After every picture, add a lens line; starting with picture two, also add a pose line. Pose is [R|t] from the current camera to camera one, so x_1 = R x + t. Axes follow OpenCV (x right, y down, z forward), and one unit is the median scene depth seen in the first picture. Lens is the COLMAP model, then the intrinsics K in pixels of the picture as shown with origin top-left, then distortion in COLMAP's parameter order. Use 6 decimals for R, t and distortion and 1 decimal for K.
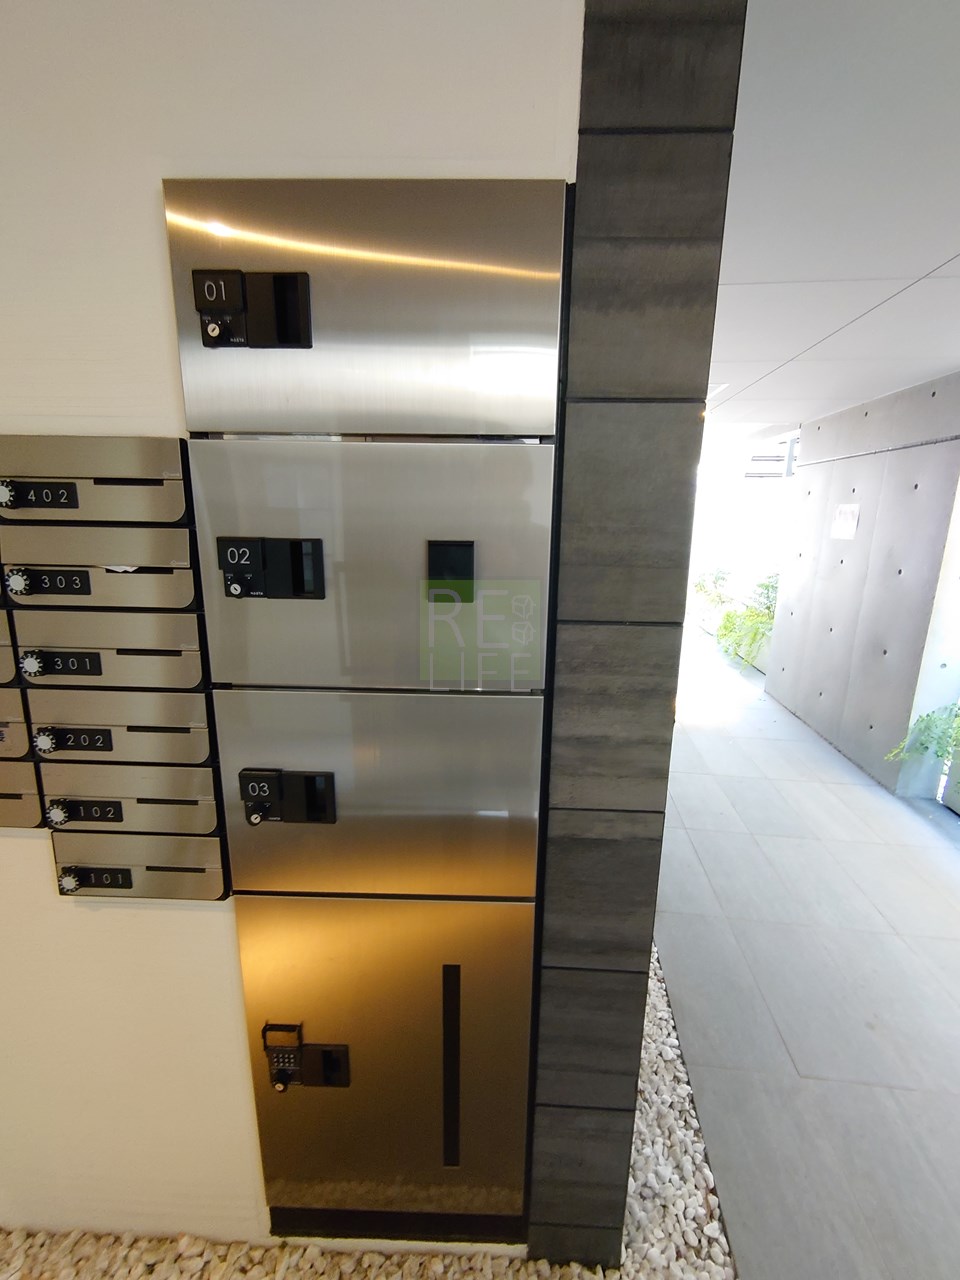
lens RADIAL K [[553.0, 0, 480.0], [0, 553.0, 640.0], [0, 0, 1]] dist [0.001003, 0.000129]
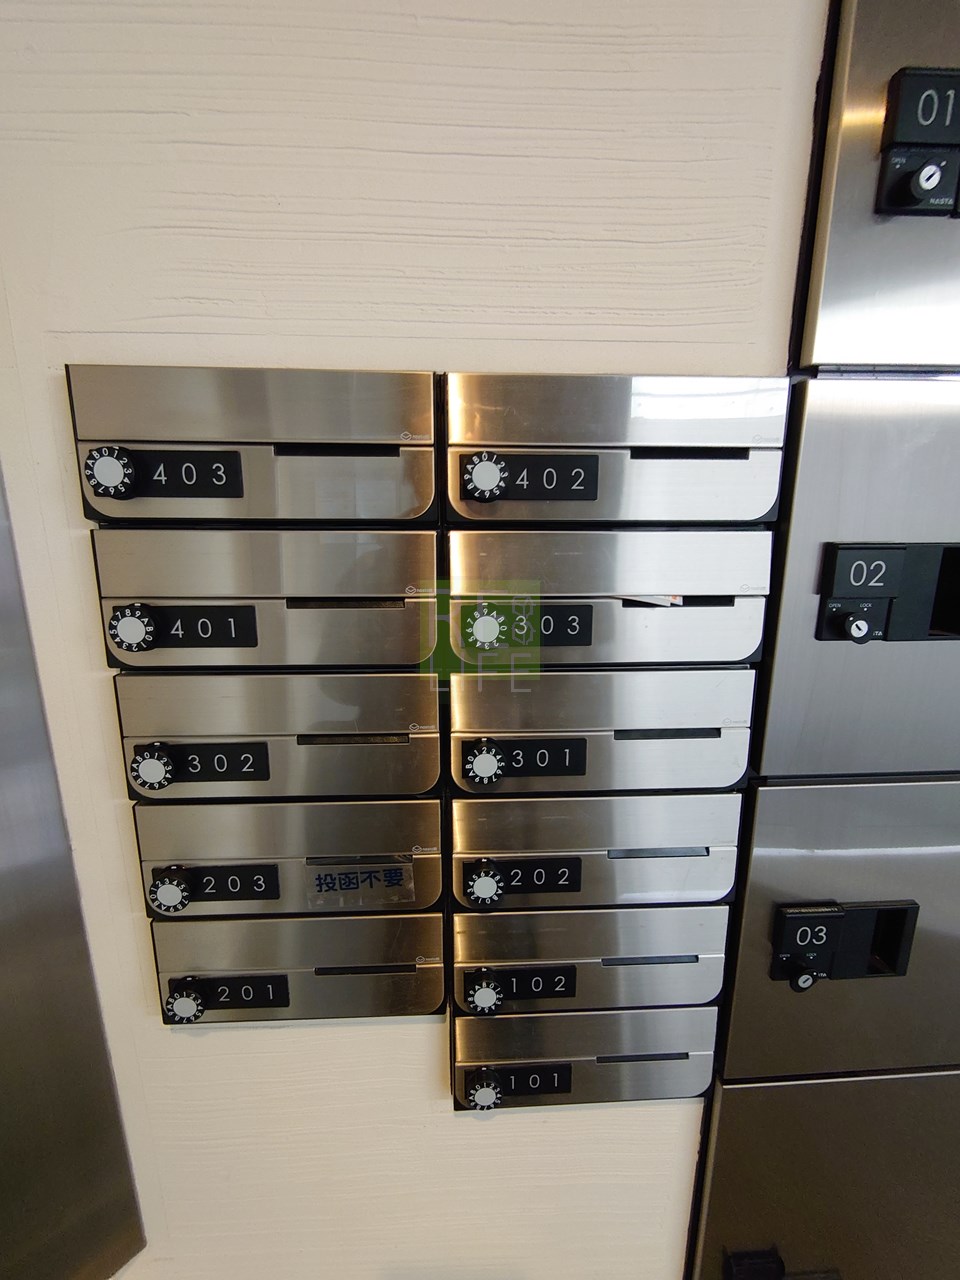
lens RADIAL K [[627.6, 0, 480.0], [0, 627.6, 640.0], [0, 0, 1]] dist [-0.003354, -0.000605]
pose [[0.996530, -0.035501, 0.075277, -0.839241], [0.033522, 0.999063, 0.027388, -0.104289], [-0.076179, -0.024769, 0.996786, 0.326776]]
